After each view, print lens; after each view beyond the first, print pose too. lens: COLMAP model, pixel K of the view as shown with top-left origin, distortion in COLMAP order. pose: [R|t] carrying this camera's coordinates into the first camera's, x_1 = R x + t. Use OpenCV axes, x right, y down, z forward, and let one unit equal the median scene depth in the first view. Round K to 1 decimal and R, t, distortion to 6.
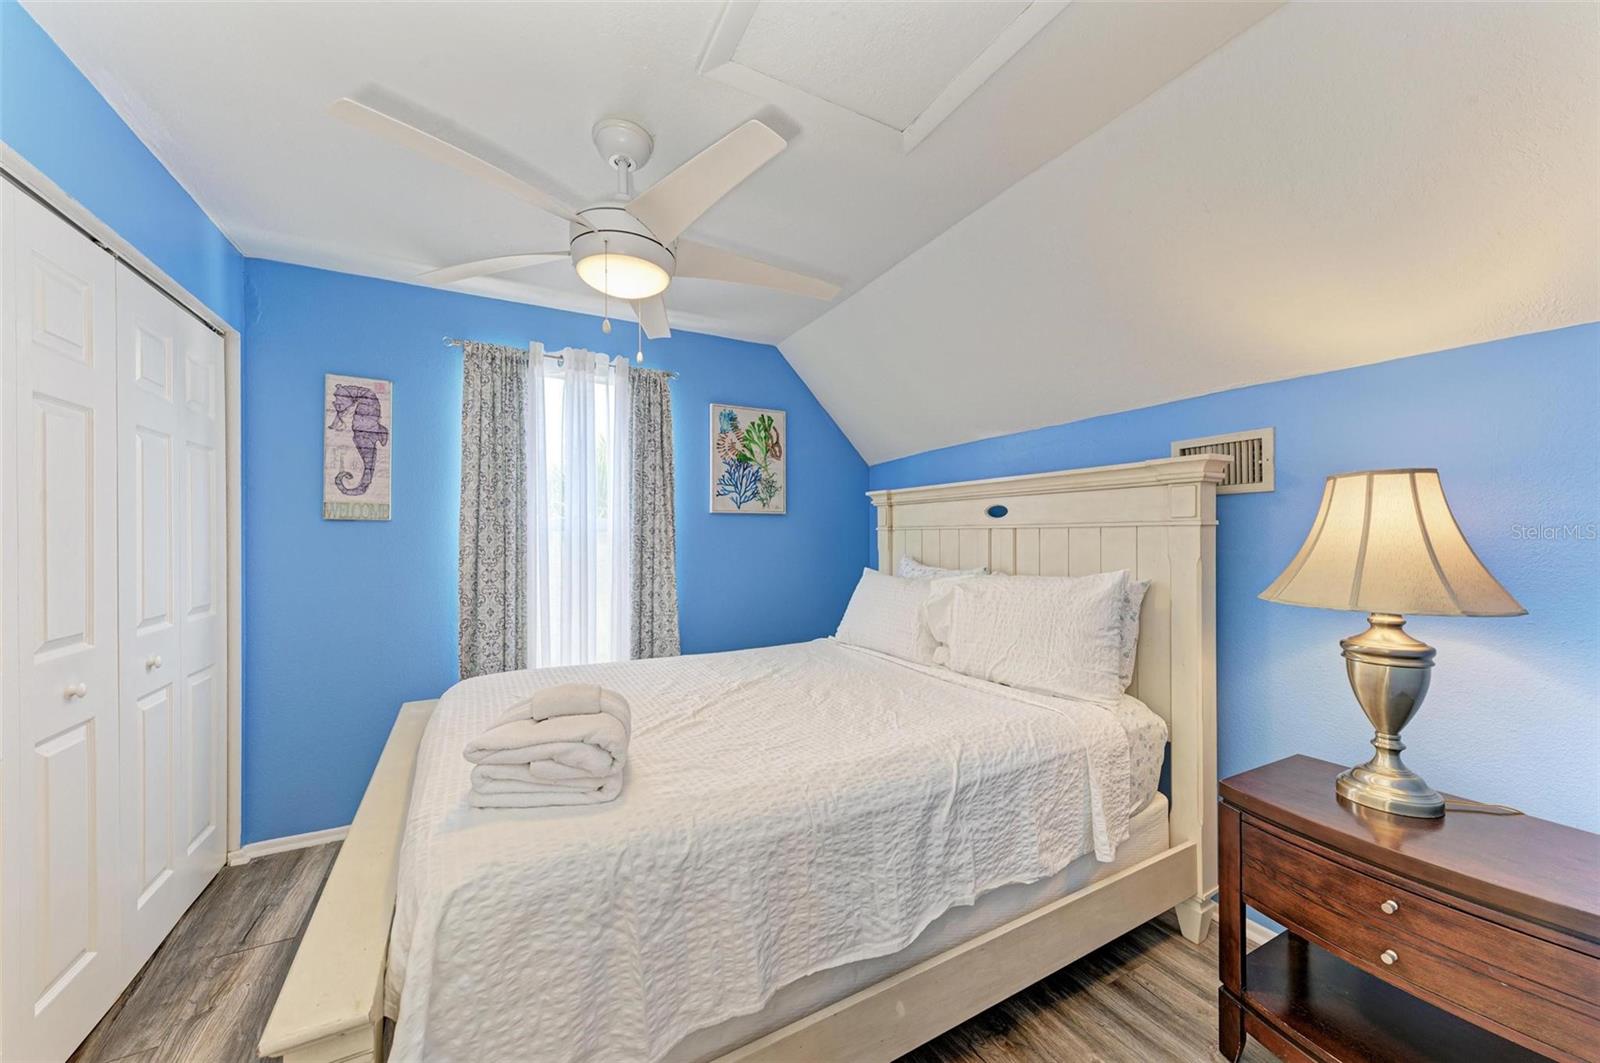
lens RADIAL K [[553.1, 0, 809.8], [0, 553.1, 531.5], [0, 0, 1]] dist [0.011428, -0.004328]
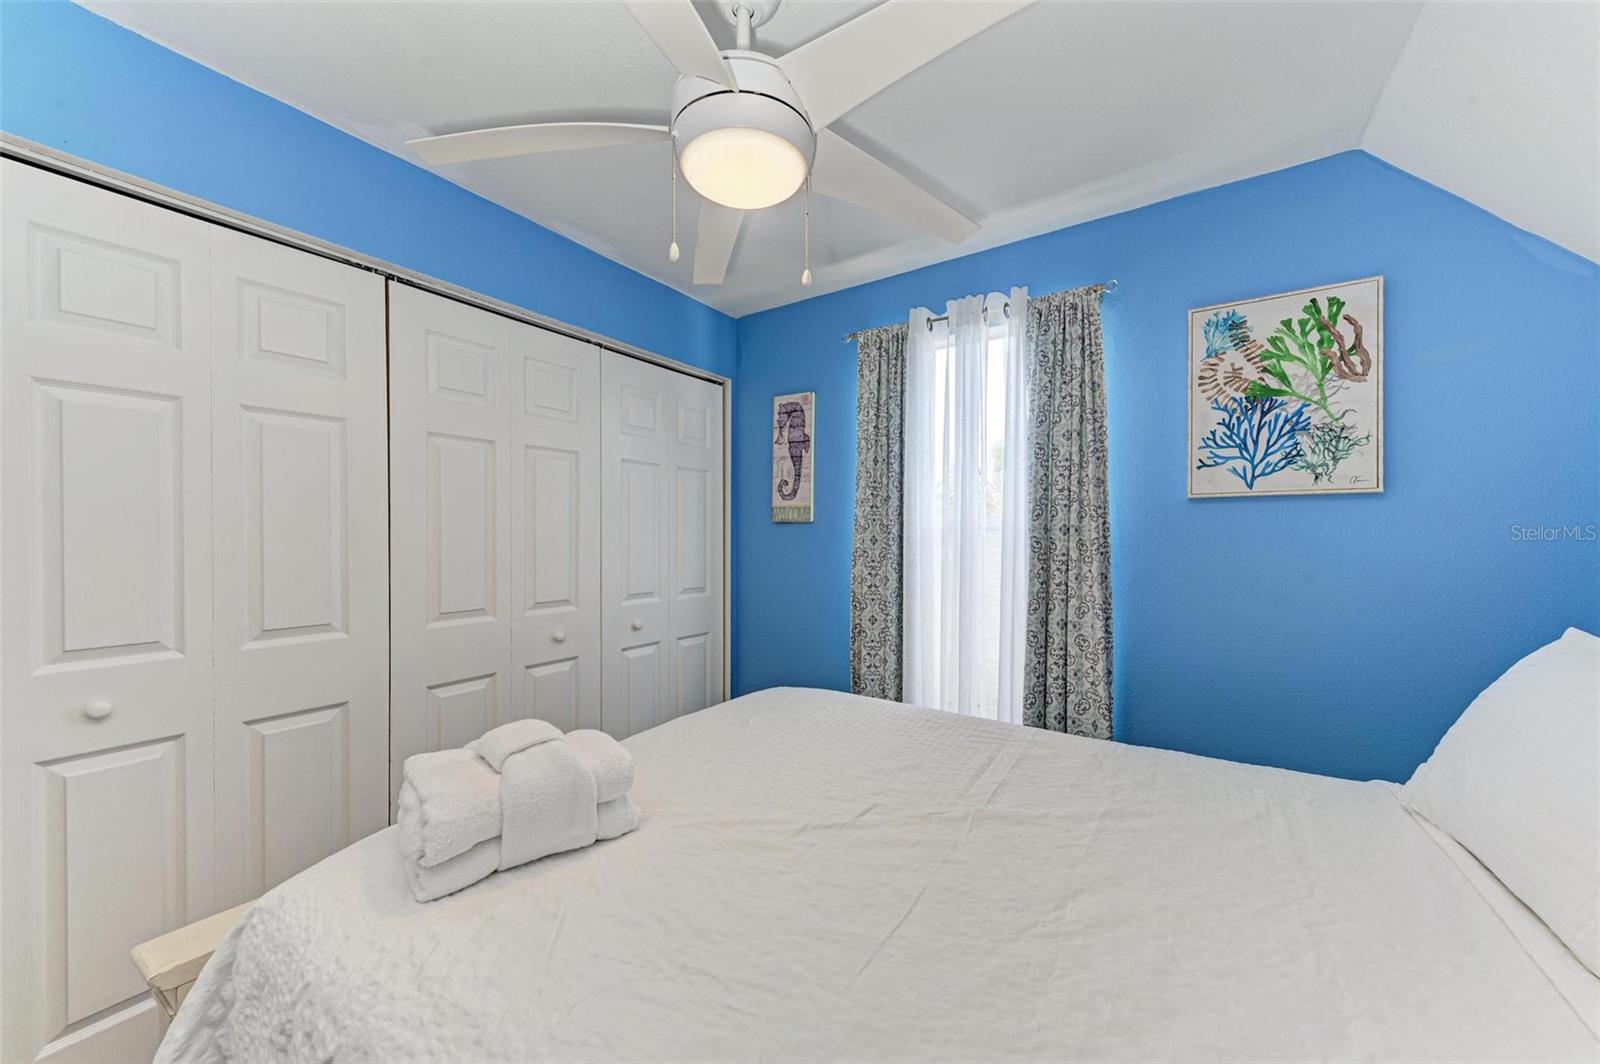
lens RADIAL K [[591.9, 0, 798.1], [0, 591.9, 533.9], [0, 0, 1]] dist [0.002399, -0.002567]
pose [[0.465652, -0.000346, -0.884968, 0.201297], [0.005452, 0.999982, 0.002478, 0.000185], [0.884951, -0.005979, 0.465646, 0.376907]]
